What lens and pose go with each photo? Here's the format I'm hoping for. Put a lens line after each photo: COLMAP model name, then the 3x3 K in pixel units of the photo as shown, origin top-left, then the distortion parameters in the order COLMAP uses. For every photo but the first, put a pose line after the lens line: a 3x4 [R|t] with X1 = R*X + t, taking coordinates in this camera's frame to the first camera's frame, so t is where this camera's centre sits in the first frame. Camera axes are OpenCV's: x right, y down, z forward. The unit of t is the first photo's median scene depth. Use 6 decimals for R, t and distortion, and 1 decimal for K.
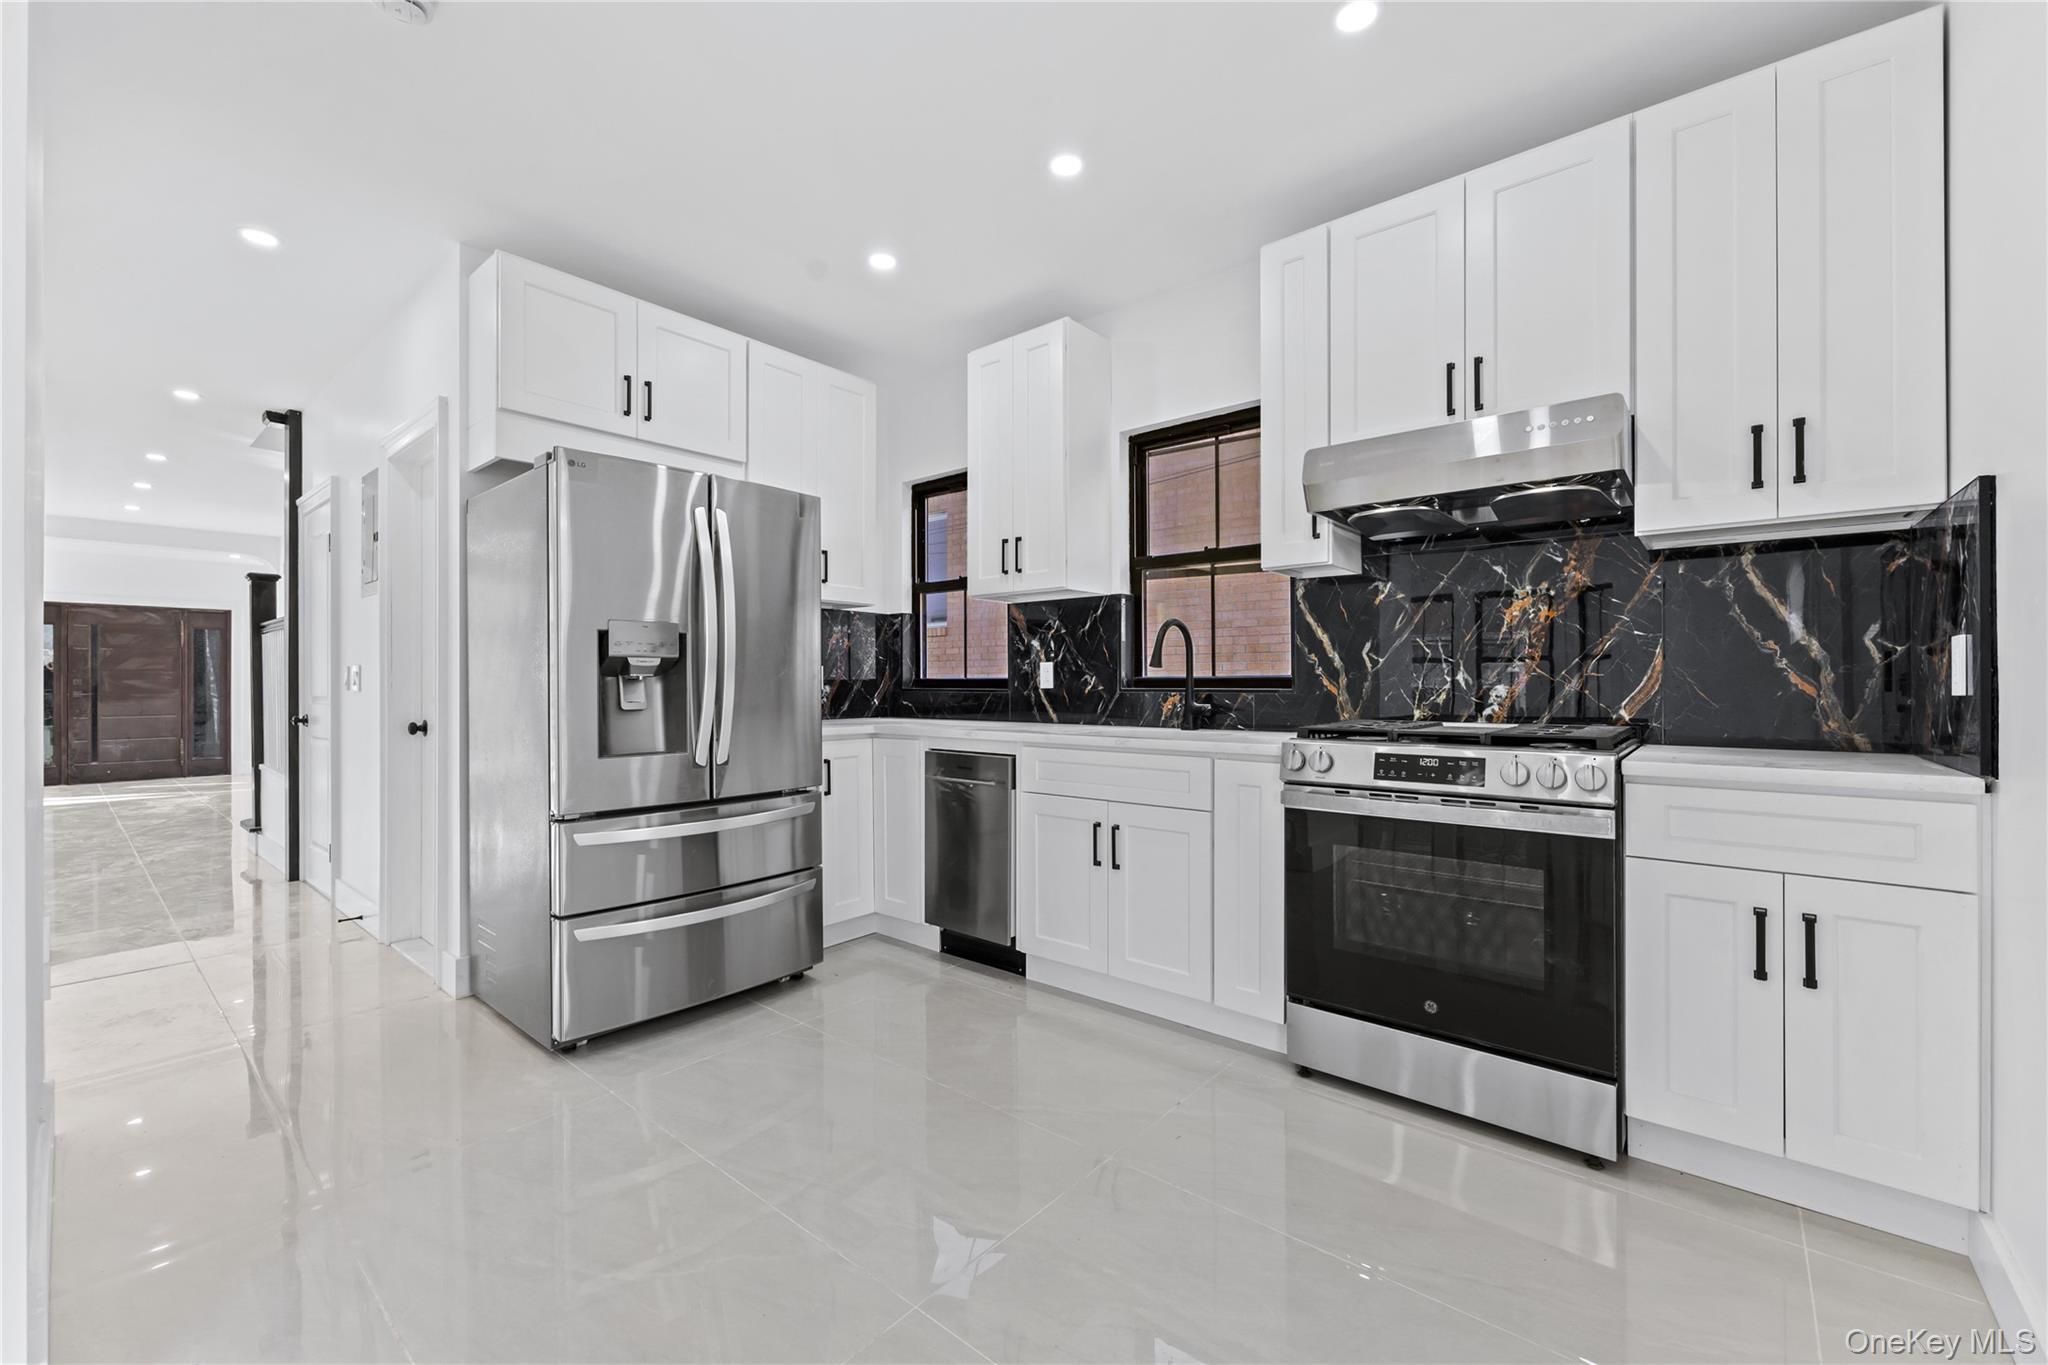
lens RADIAL K [[838.6, 0, 1031.2], [0, 838.6, 681.6], [0, 0, 1]] dist [-0.002874, 0.001027]
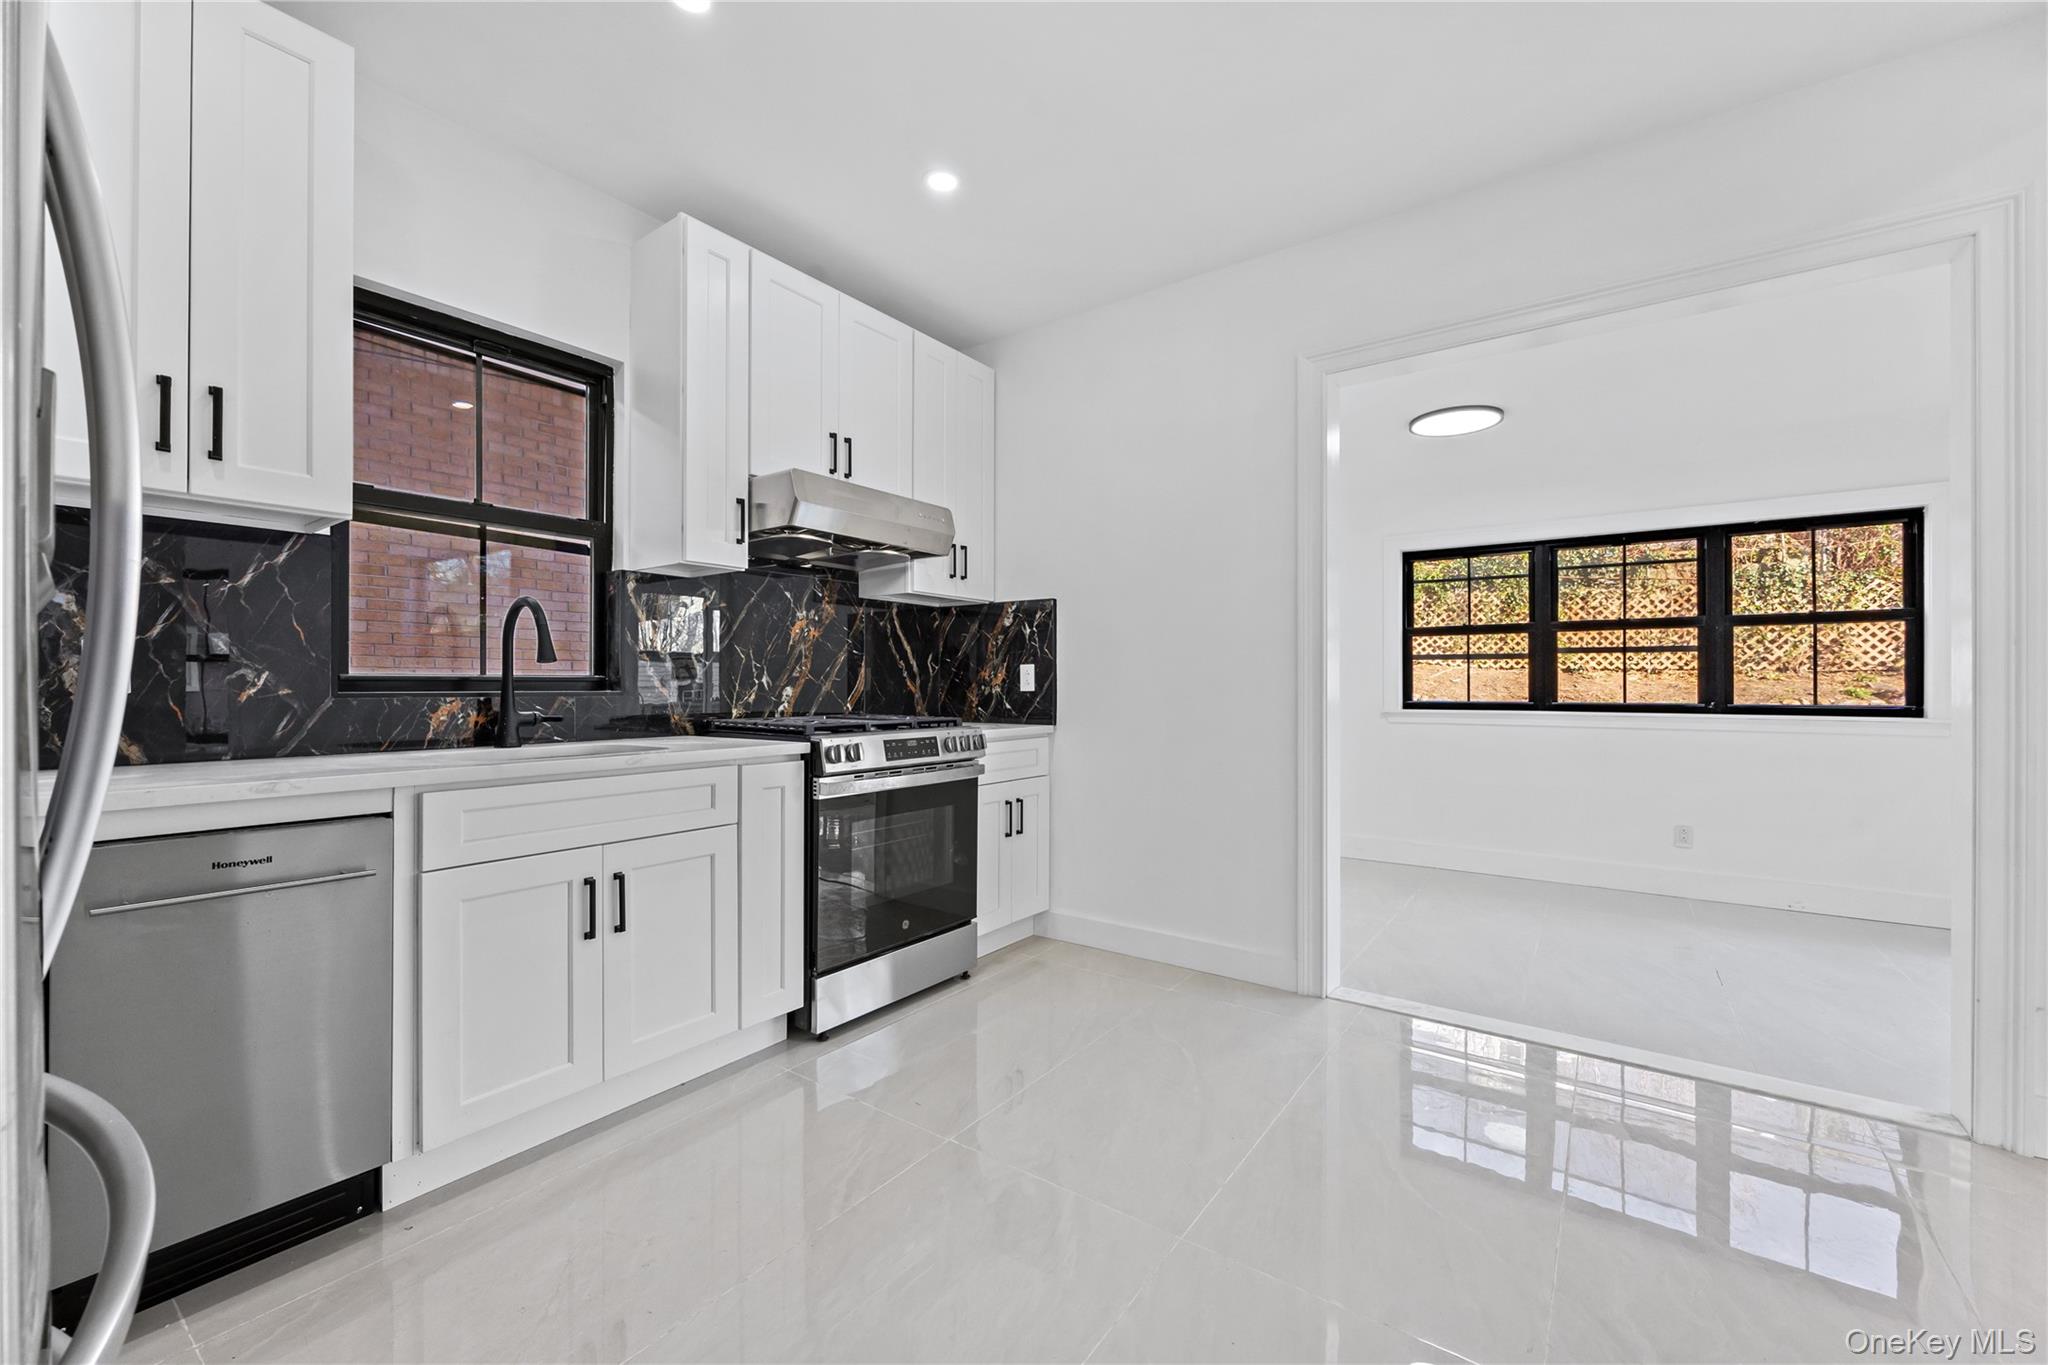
lens RADIAL K [[838.6, 0, 1027.8], [0, 838.6, 679.6], [0, 0, 1]] dist [-0.002874, 0.001027]
pose [[-0.081808, 0.010283, 0.996595, -0.741565], [-0.001552, 0.999944, -0.010445, 0.005968], [-0.996647, -0.002401, -0.081787, 0.763298]]
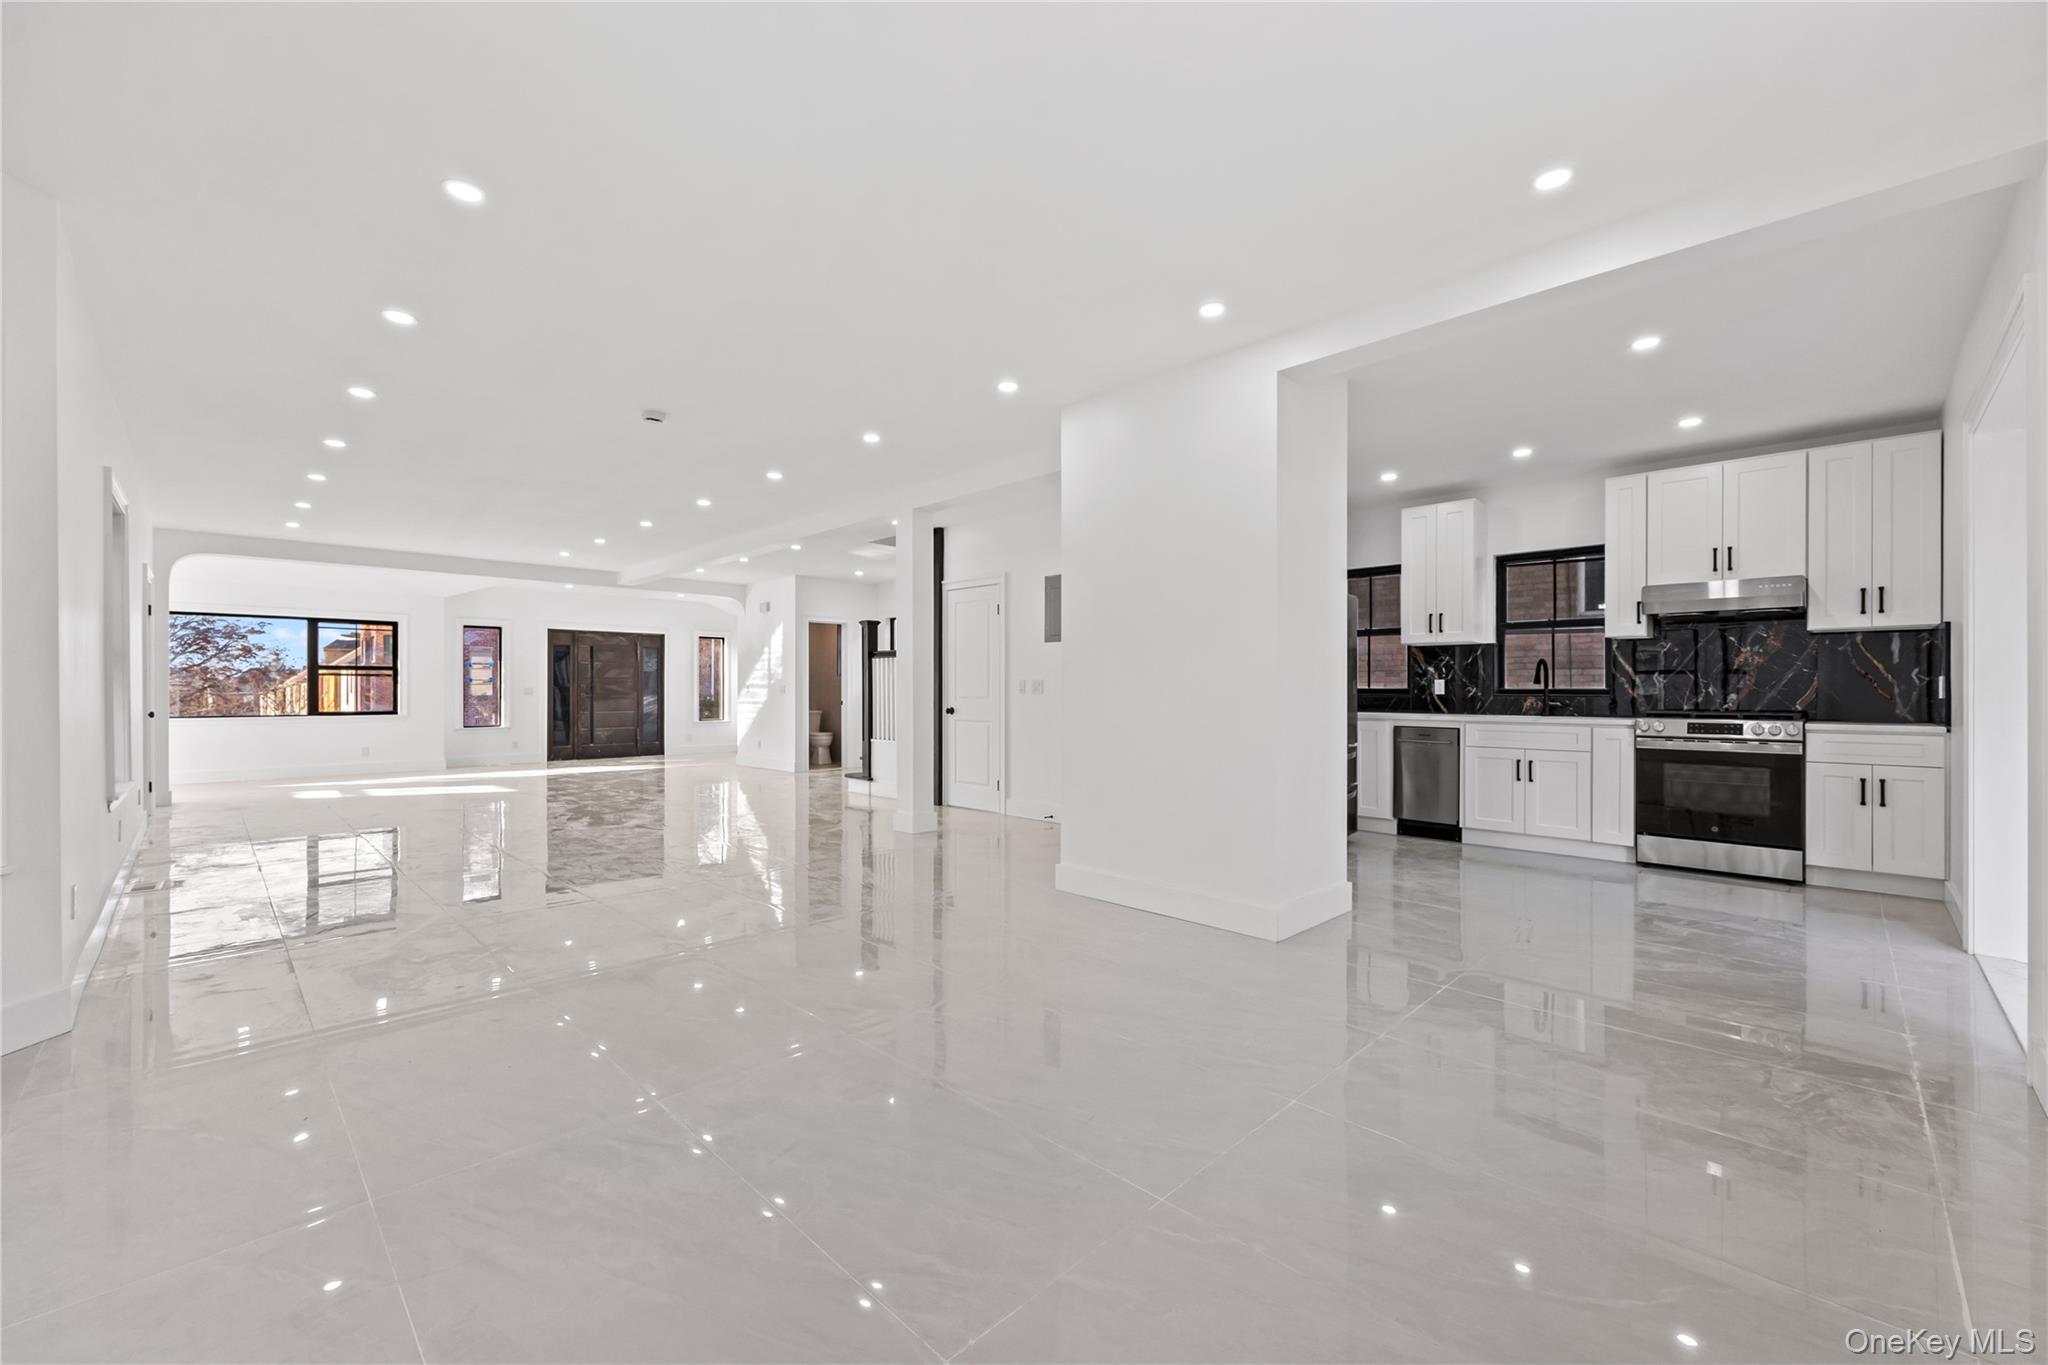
lens RADIAL K [[838.6, 0, 1023.4], [0, 838.6, 687.6], [0, 0, 1]] dist [-0.002874, 0.001027]
pose [[0.996860, 0.002853, -0.079127, -1.077352], [-0.002630, 0.999992, 0.002920, -0.012616], [0.079135, -0.002703, 0.996860, -1.270576]]
